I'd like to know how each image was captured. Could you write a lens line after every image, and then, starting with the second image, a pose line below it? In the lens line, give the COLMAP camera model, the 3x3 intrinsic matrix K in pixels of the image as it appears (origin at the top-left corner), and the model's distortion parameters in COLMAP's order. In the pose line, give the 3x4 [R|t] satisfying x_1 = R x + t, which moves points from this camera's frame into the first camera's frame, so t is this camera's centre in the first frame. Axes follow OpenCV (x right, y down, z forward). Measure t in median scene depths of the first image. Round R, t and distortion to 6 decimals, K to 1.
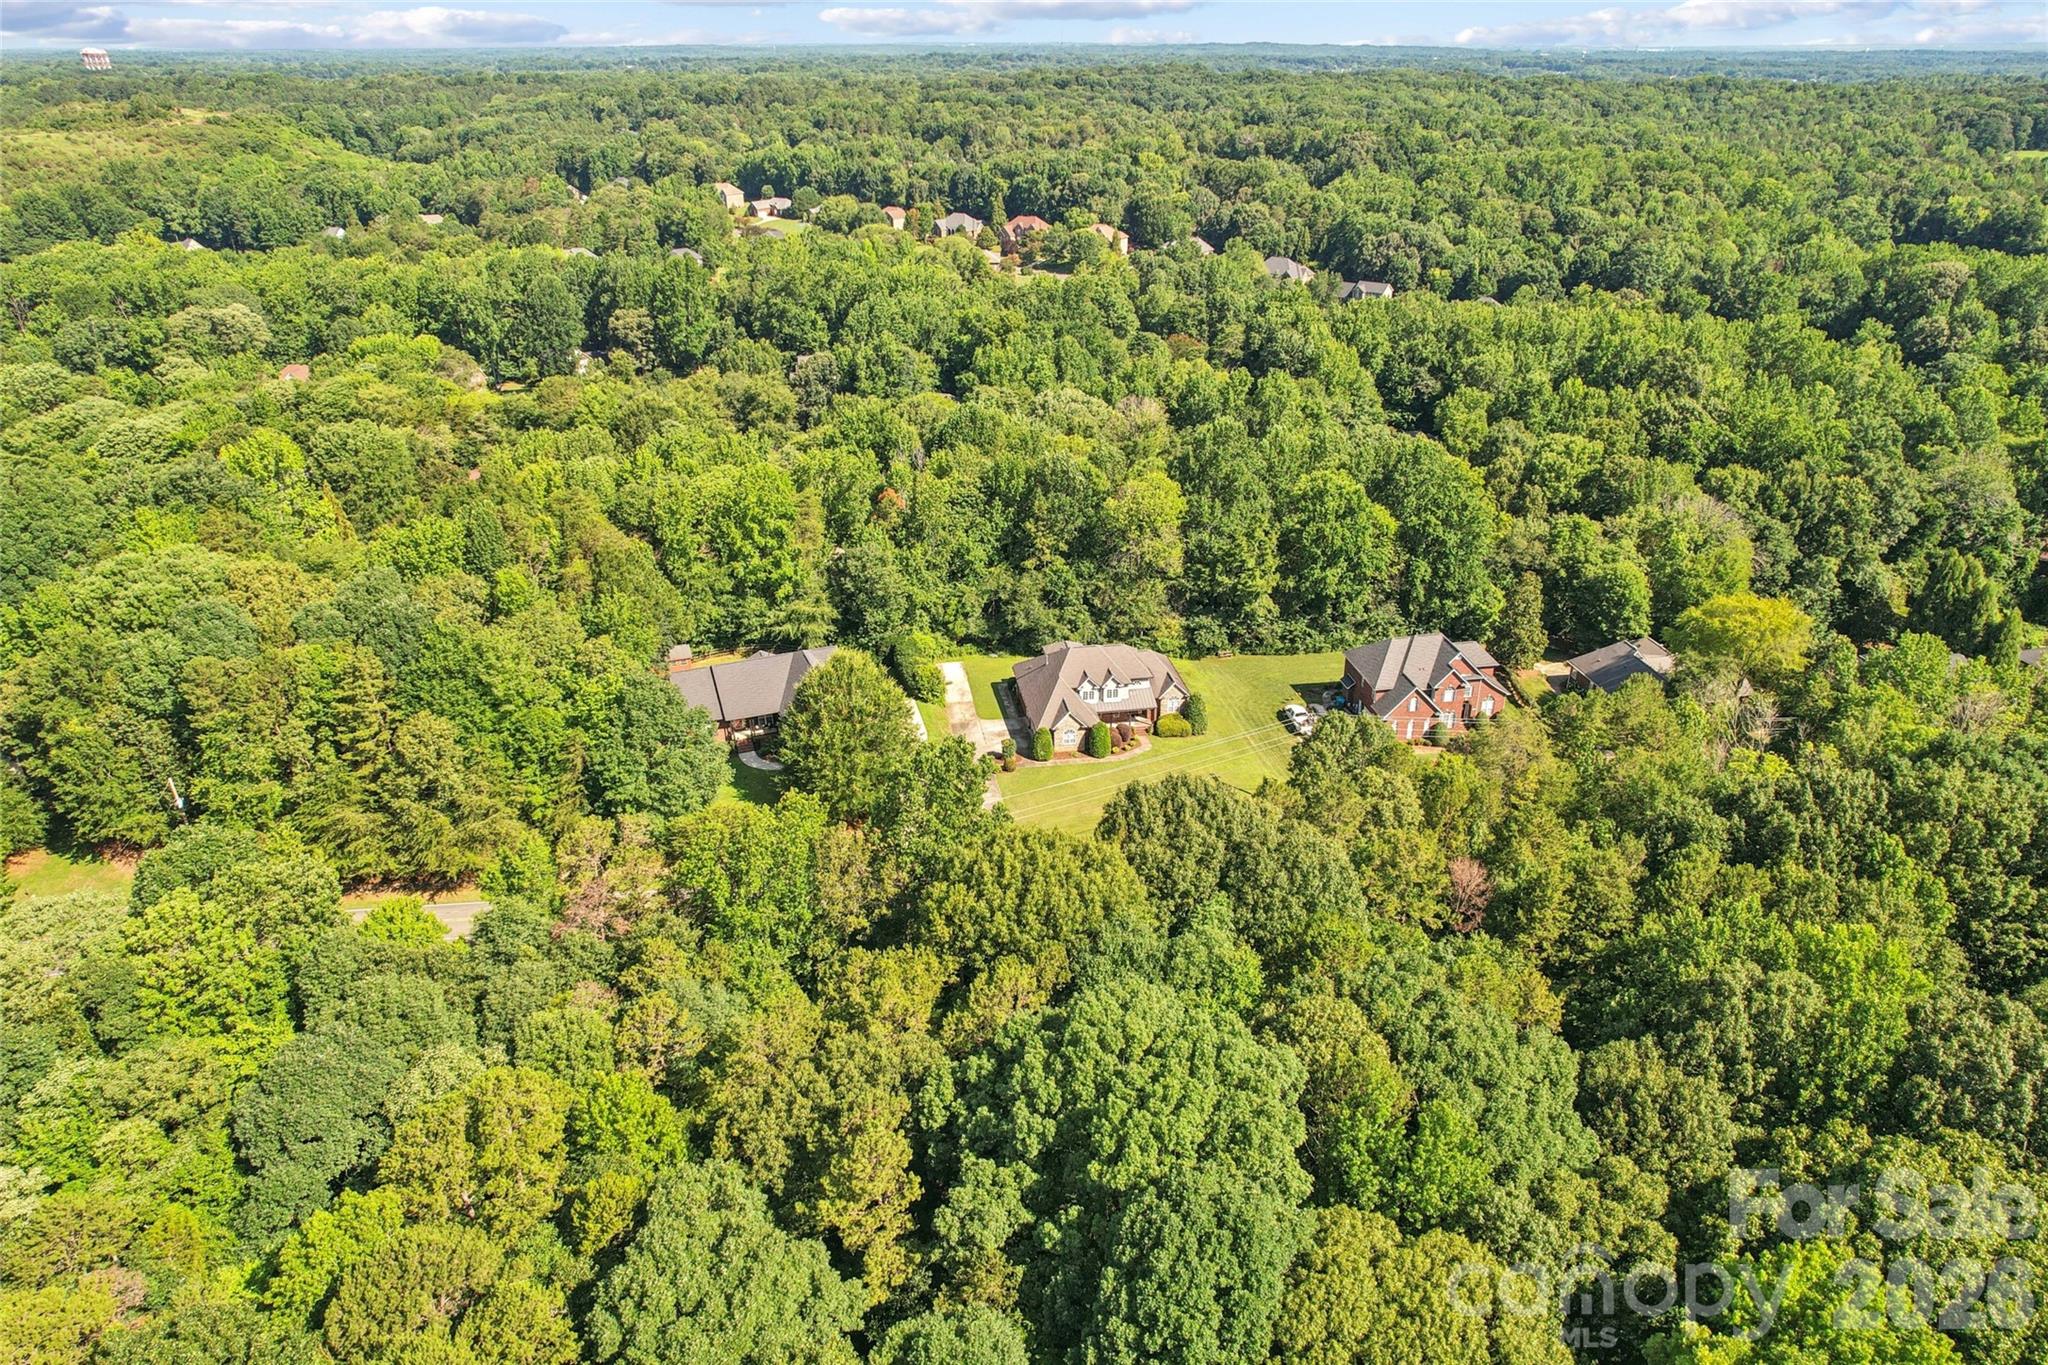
lens RADIAL K [[1309.9, 0, 1044.3], [0, 1309.9, 669.1], [0, 0, 1]] dist [-0.093848, 0.098700]
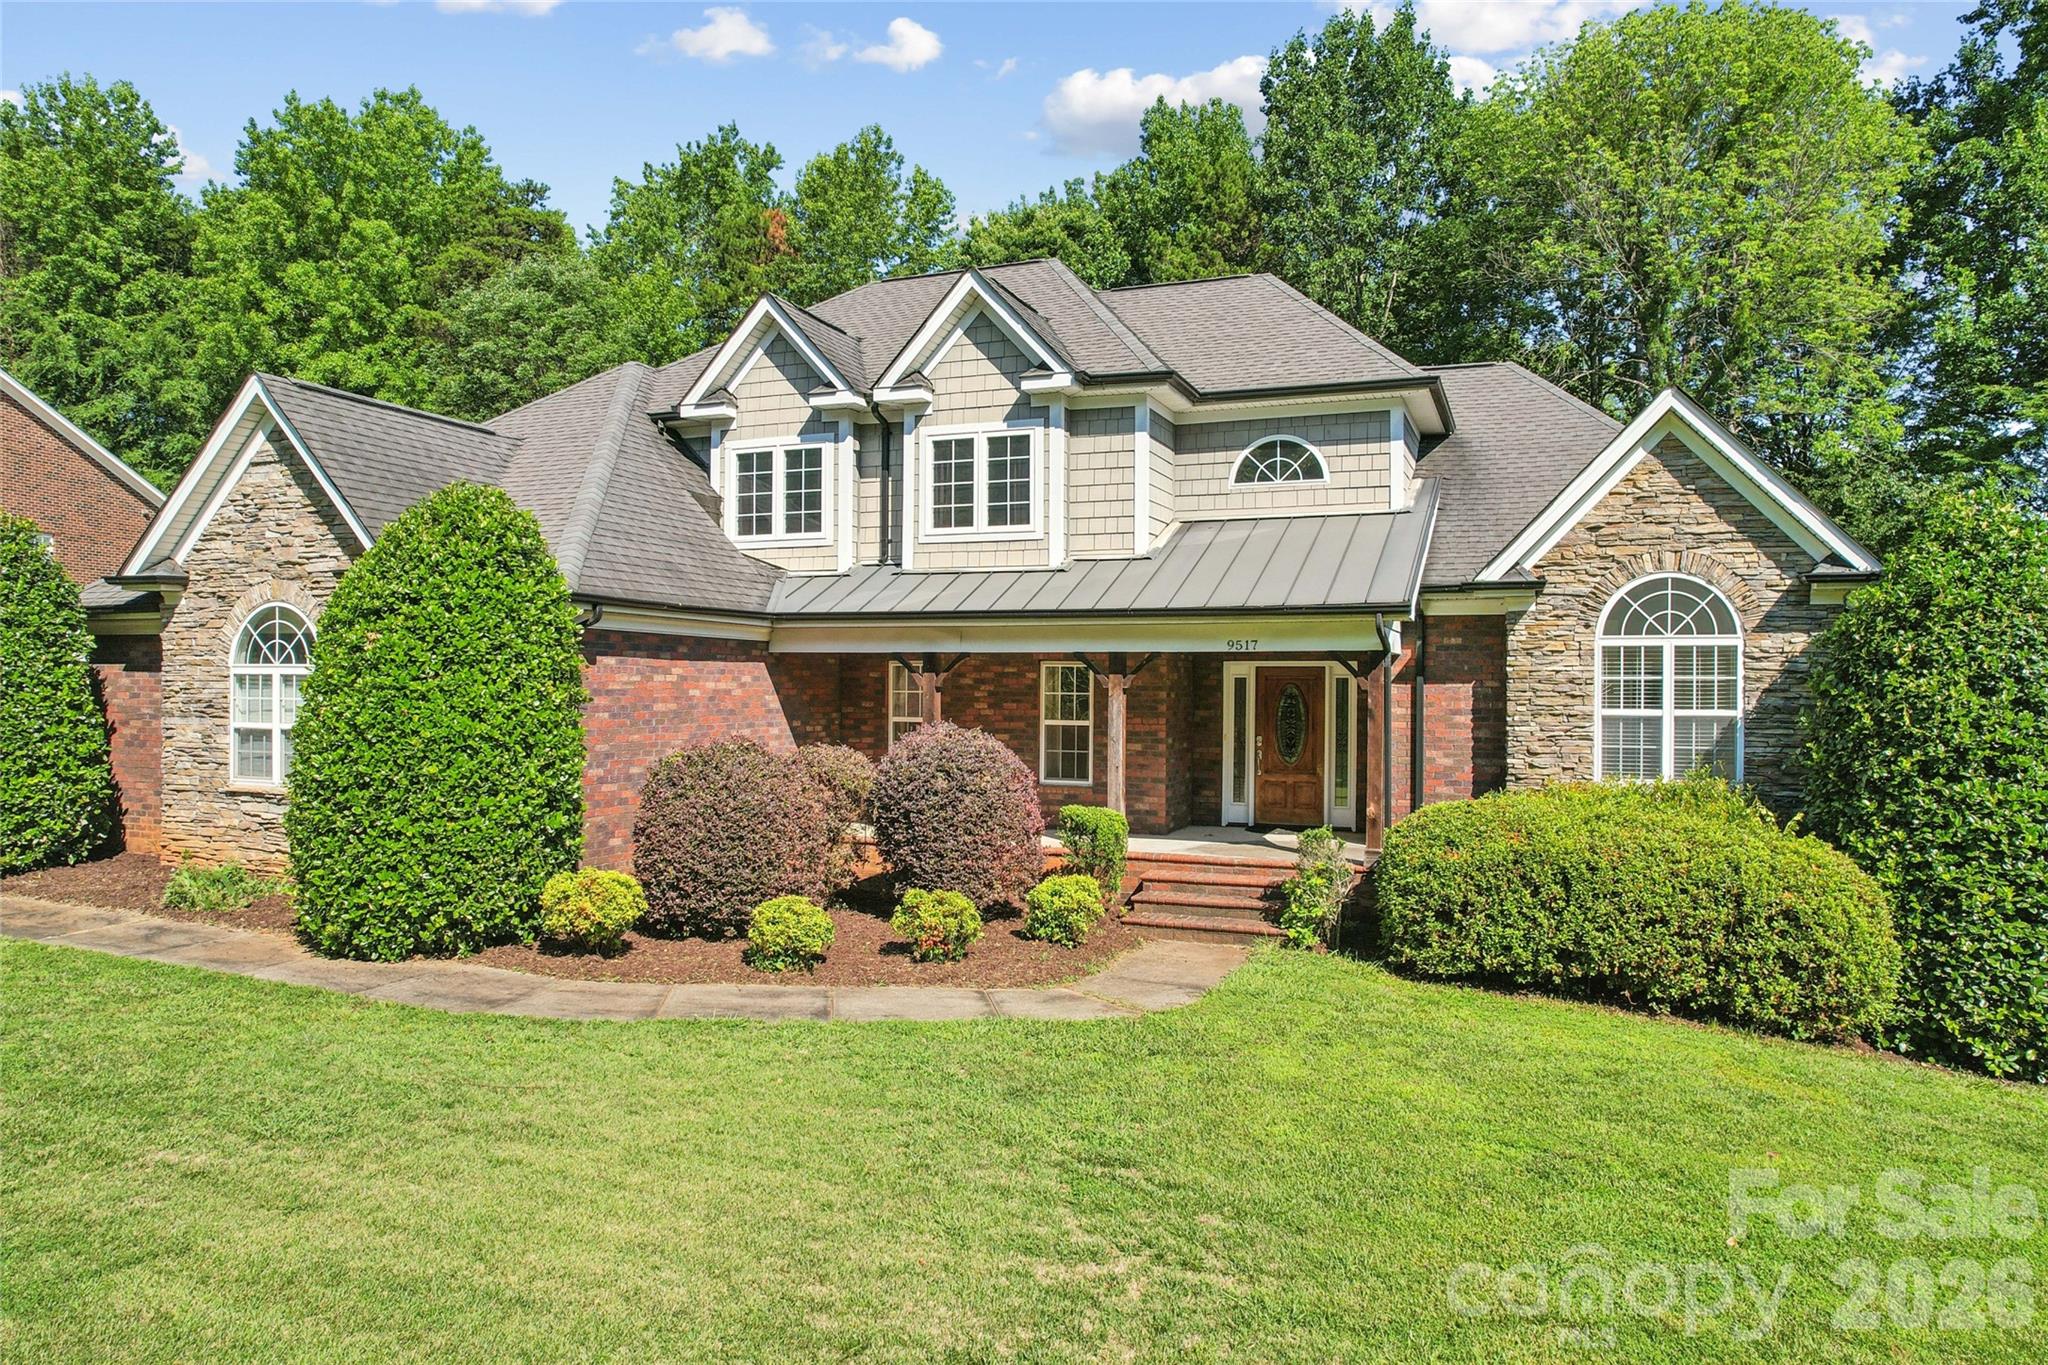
lens RADIAL K [[1309.9, 0, 1044.3], [0, 1309.9, 669.1], [0, 0, 1]] dist [-0.093848, 0.098700]
pose [[0.856972, 0.011142, -0.515243, 0.108157], [-0.233827, 0.899345, -0.369463, 0.068055], [0.459265, 0.437098, 0.773319, 0.916754]]
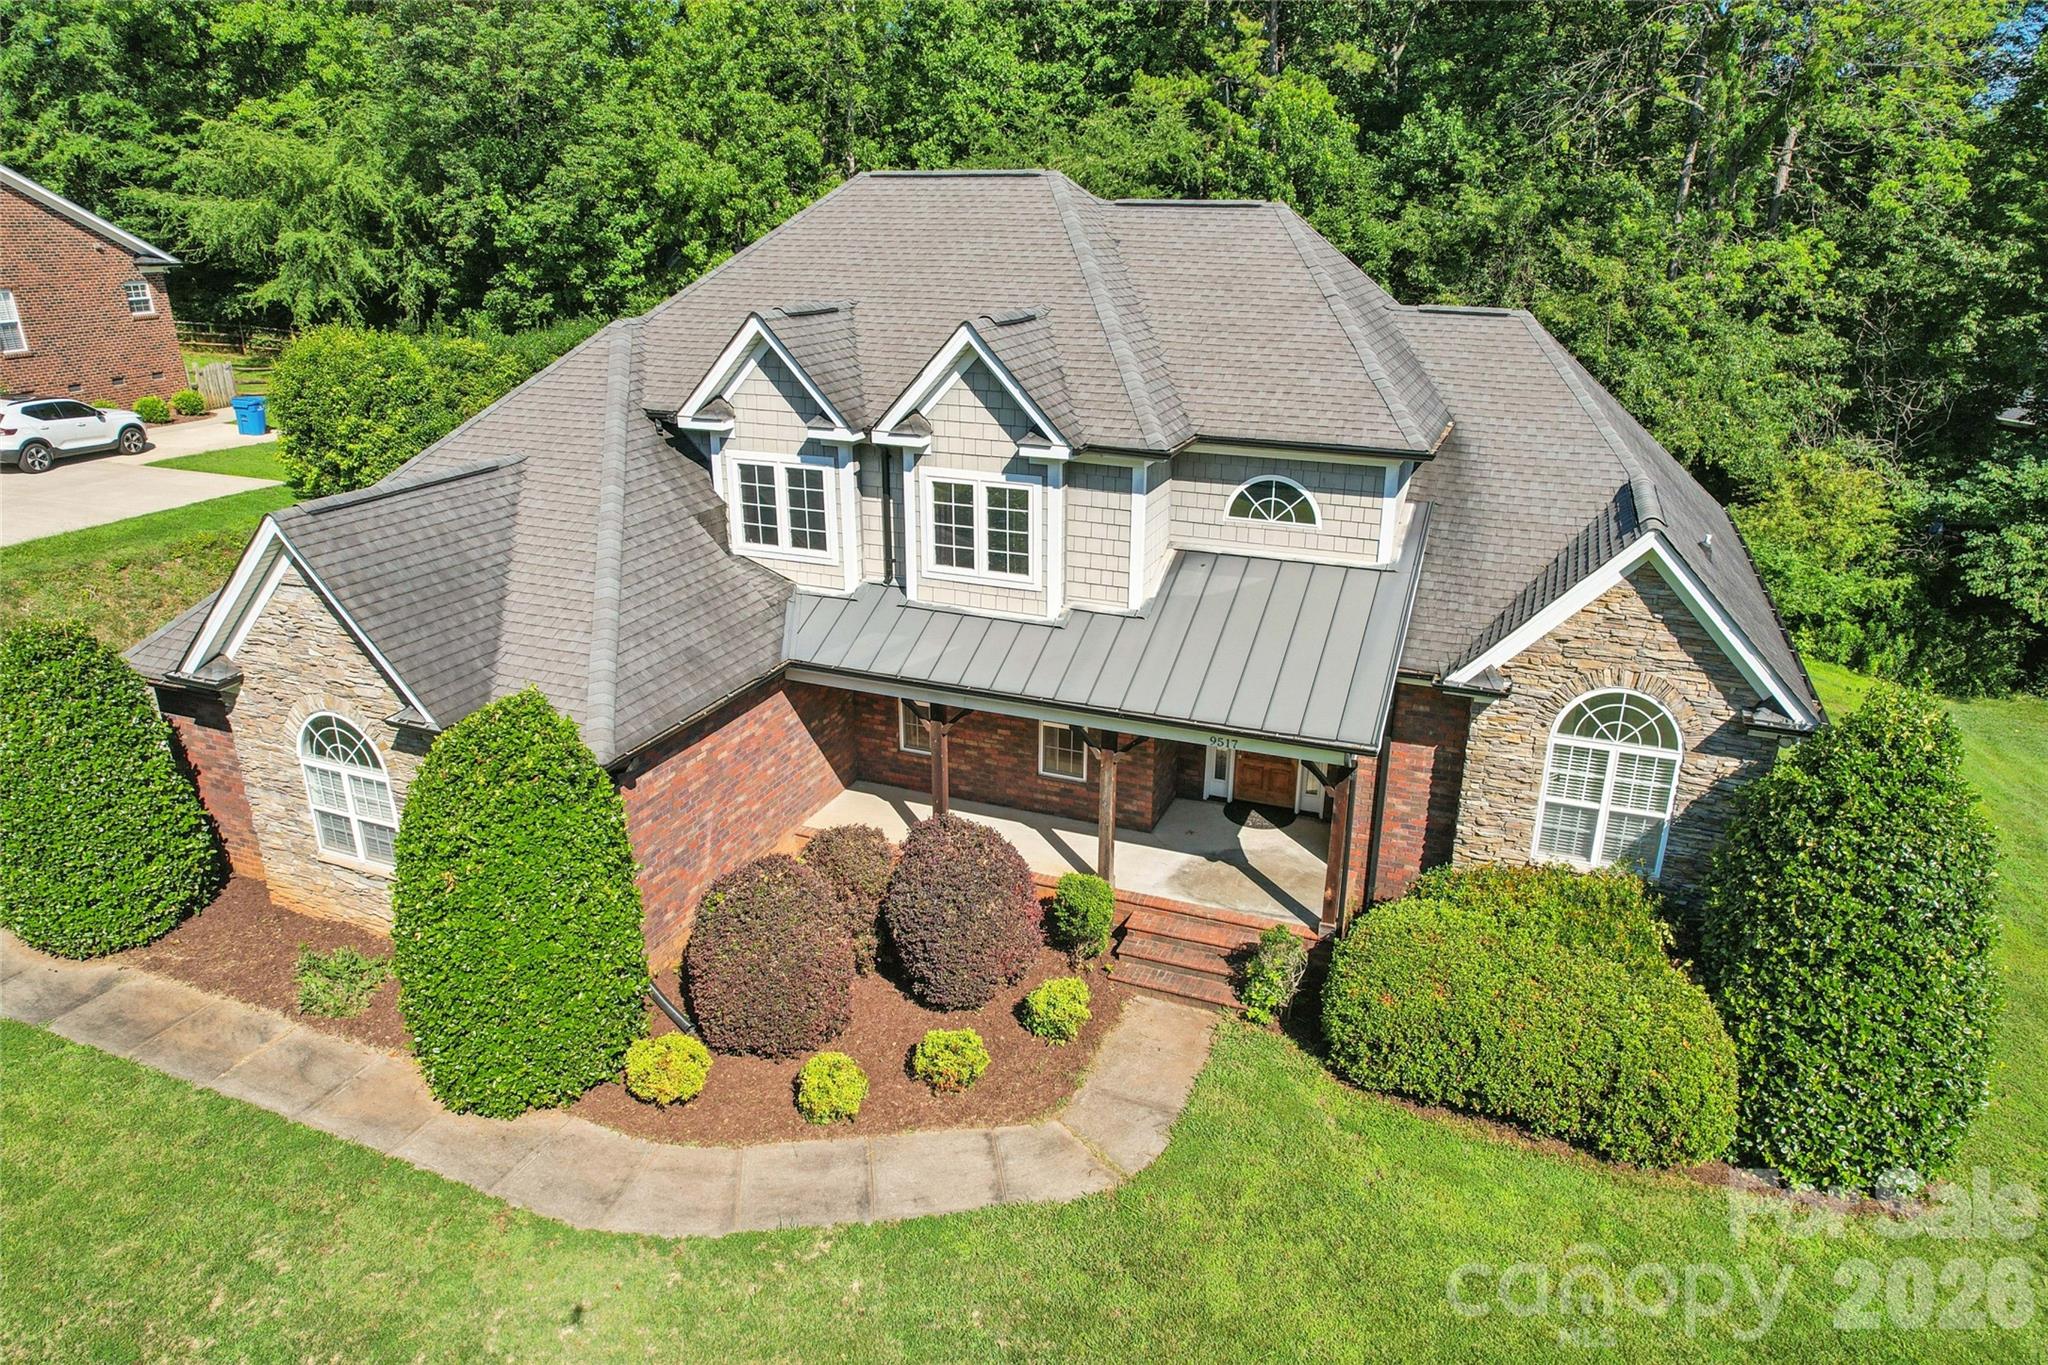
lens RADIAL K [[1309.9, 0, 1044.3], [0, 1309.9, 669.1], [0, 0, 1]] dist [-0.093848, 0.098700]
pose [[0.855747, 0.193635, -0.479795, 0.107939], [-0.235936, 0.971342, -0.028796, 0.031280], [0.460469, 0.137843, 0.876908, 0.899168]]
